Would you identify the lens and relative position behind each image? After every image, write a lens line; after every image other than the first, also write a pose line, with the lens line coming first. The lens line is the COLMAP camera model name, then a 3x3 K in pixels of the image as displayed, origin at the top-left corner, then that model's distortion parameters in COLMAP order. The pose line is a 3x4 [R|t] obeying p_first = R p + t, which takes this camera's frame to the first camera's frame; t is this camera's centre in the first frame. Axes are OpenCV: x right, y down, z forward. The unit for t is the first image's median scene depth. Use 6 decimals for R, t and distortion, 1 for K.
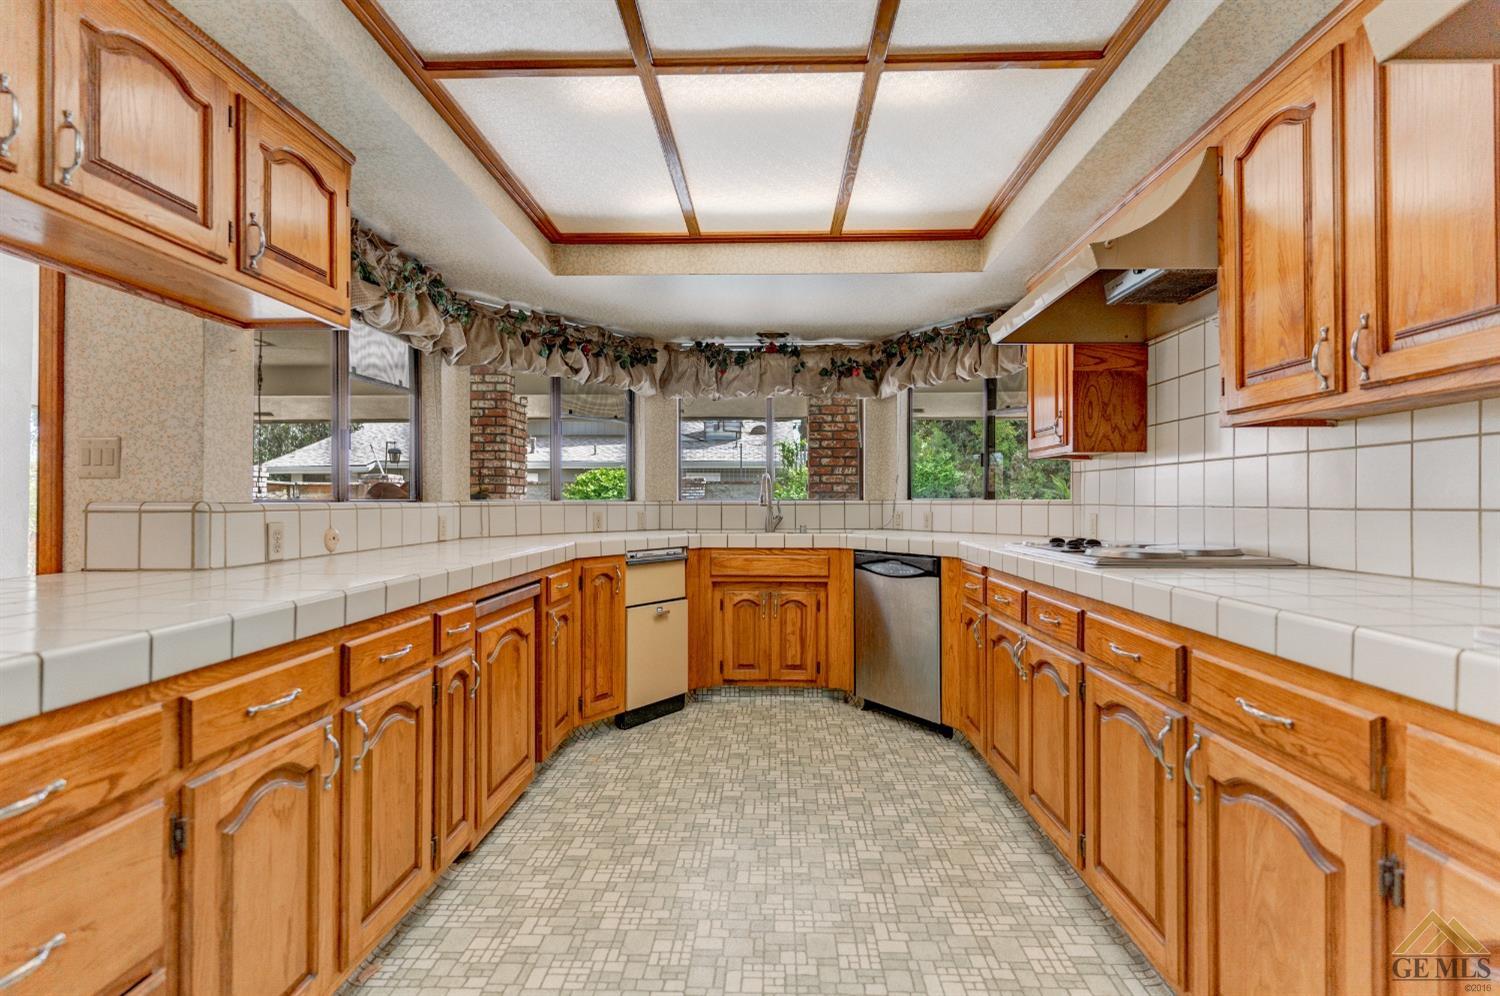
lens RADIAL K [[730.8, 0, 755.8], [0, 730.8, 494.3], [0, 0, 1]] dist [0.017344, -0.000028]
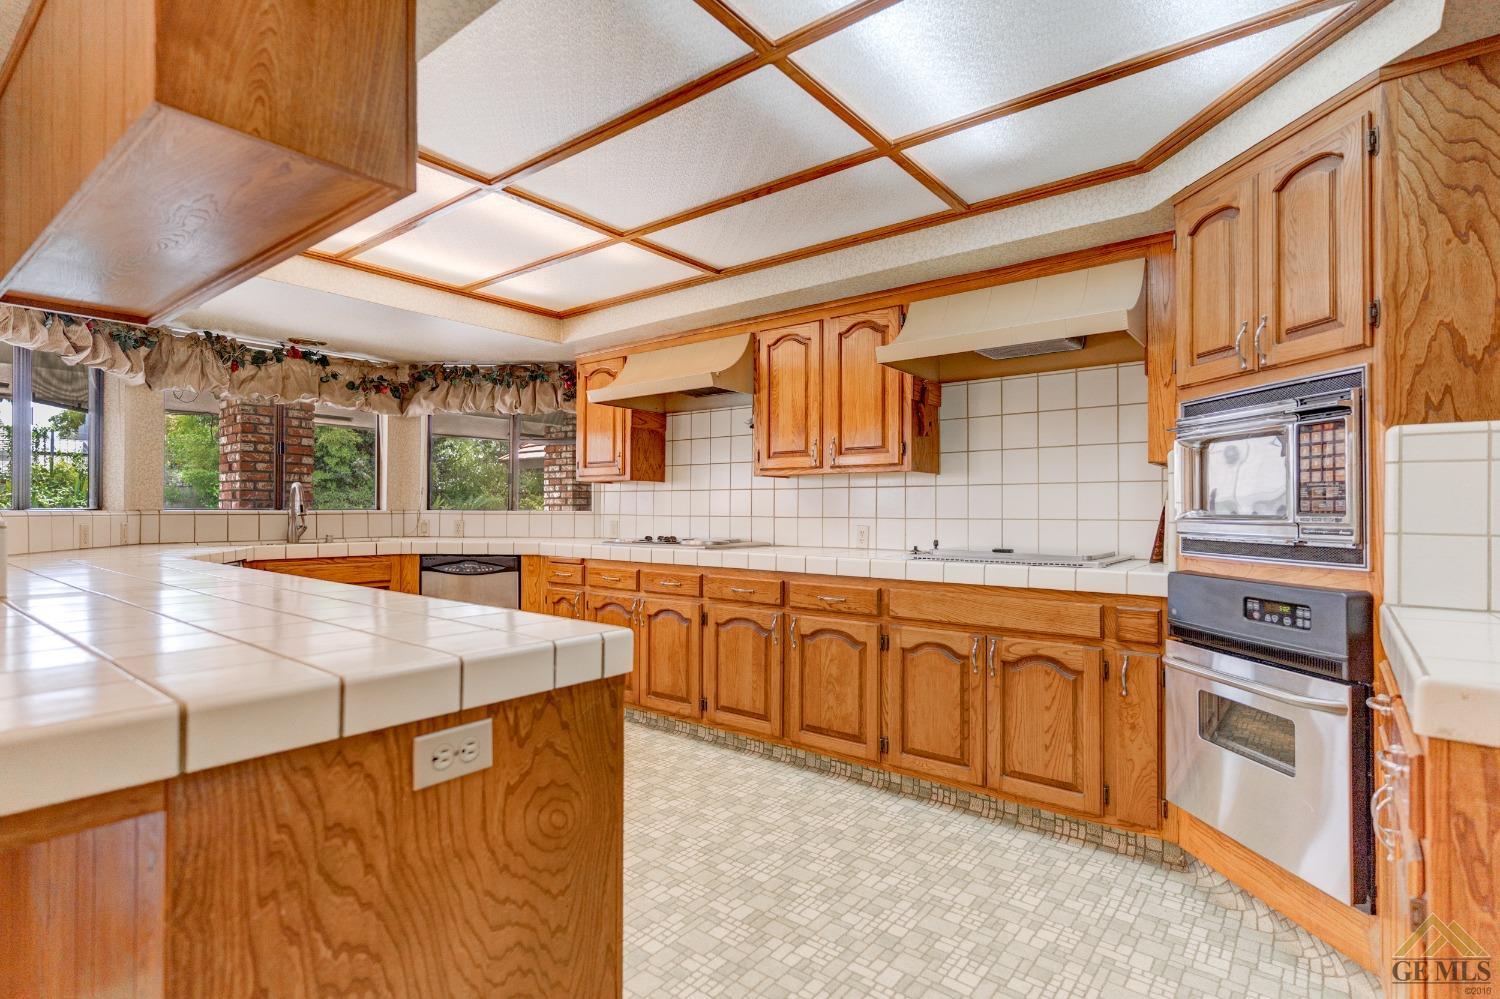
lens RADIAL K [[730.8, 0, 754.8], [0, 730.8, 502.2], [0, 0, 1]] dist [0.017344, -0.000028]
pose [[0.612221, 0.013608, 0.790570, -0.447218], [-0.013059, 0.999890, -0.007098, -0.003650], [-0.790579, -0.005979, 0.612331, -0.097261]]
